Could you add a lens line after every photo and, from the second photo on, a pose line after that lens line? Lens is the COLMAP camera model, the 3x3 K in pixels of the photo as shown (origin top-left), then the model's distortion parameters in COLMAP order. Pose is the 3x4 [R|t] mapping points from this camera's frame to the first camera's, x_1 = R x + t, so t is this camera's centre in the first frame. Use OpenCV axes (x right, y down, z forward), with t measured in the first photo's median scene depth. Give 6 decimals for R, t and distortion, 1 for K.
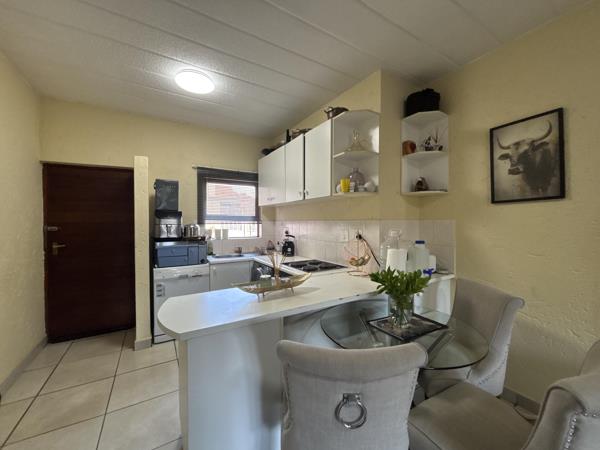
lens RADIAL K [[239.4, 0, 298.3], [0, 239.4, 223.6], [0, 0, 1]] dist [-0.004450, -0.001199]
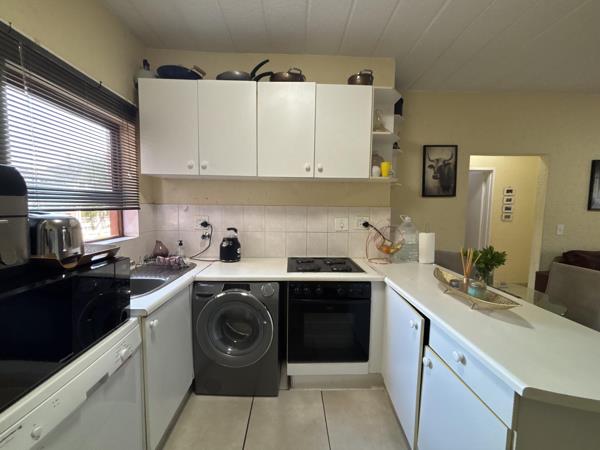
lens RADIAL K [[239.4, 0, 297.3], [0, 239.4, 223.7], [0, 0, 1]] dist [-0.004450, -0.001199]
pose [[0.499592, -0.058217, 0.864302, -0.629179], [-0.007747, 0.997399, 0.071660, -0.013169], [-0.866226, -0.042496, 0.497842, 0.669567]]
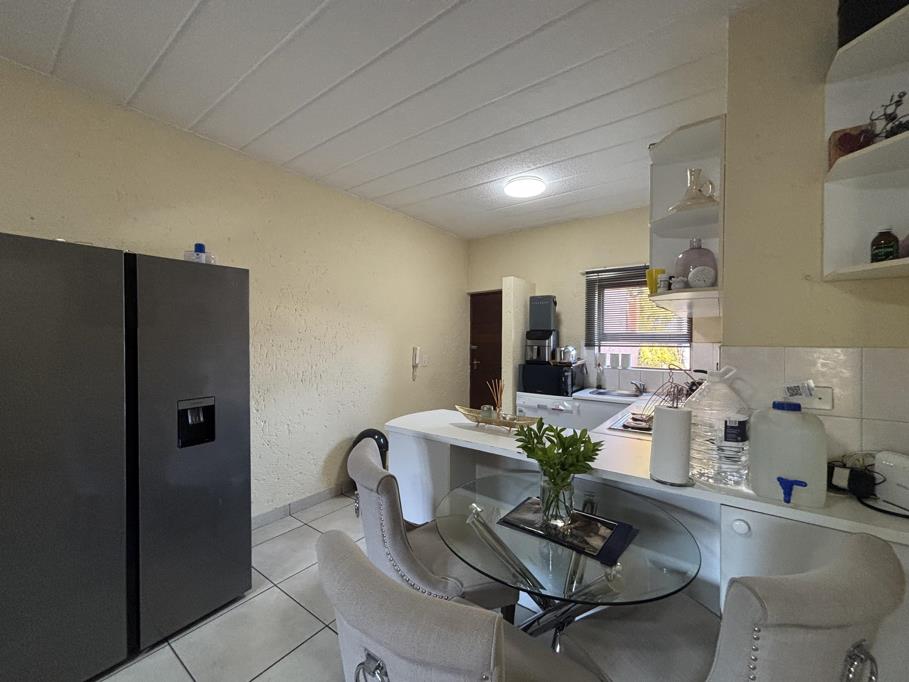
lens RADIAL K [[362.7, 0, 456.1], [0, 362.7, 339.6], [0, 0, 1]] dist [-0.004450, -0.001199]
pose [[0.368653, 0.003455, -0.929561, 0.648344], [-0.011567, 0.999933, -0.000871, -0.016339], [0.929495, 0.011073, 0.368668, 0.237719]]
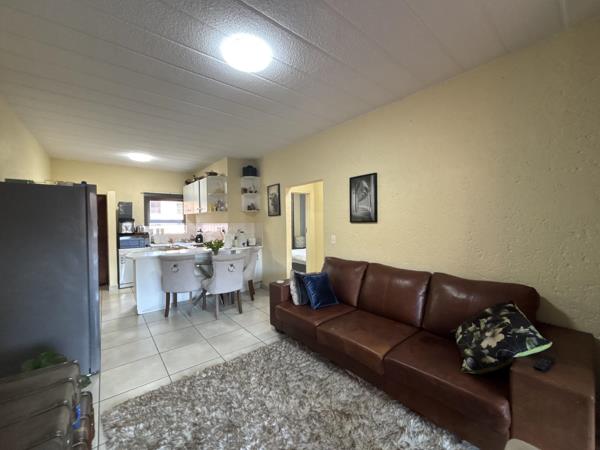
lens RADIAL K [[239.4, 0, 296.8], [0, 239.4, 223.7], [0, 0, 1]] dist [-0.004450, -0.001199]
pose [[0.990170, -0.010330, 0.139487, 0.545687], [0.009631, 0.999937, 0.005687, -0.013255], [-0.139537, -0.004288, 0.990208, -1.098137]]
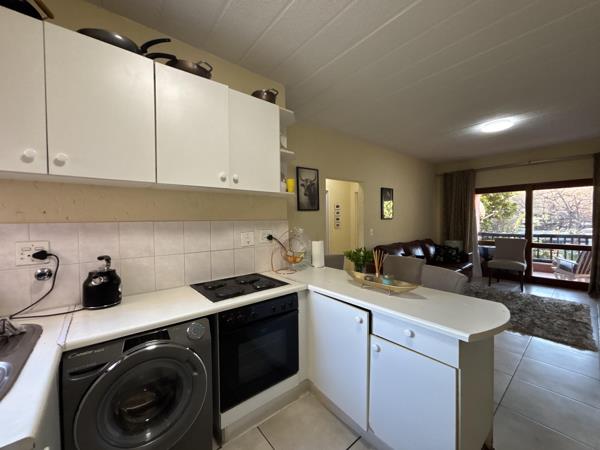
lens RADIAL K [[239.4, 0, 296.8], [0, 239.4, 224.5], [0, 0, 1]] dist [-0.004450, -0.001199]
pose [[-0.140554, -0.019354, 0.989884, -0.639649], [0.015425, 0.999645, 0.021735, -0.016146], [-0.989953, 0.018324, -0.140205, 0.904425]]
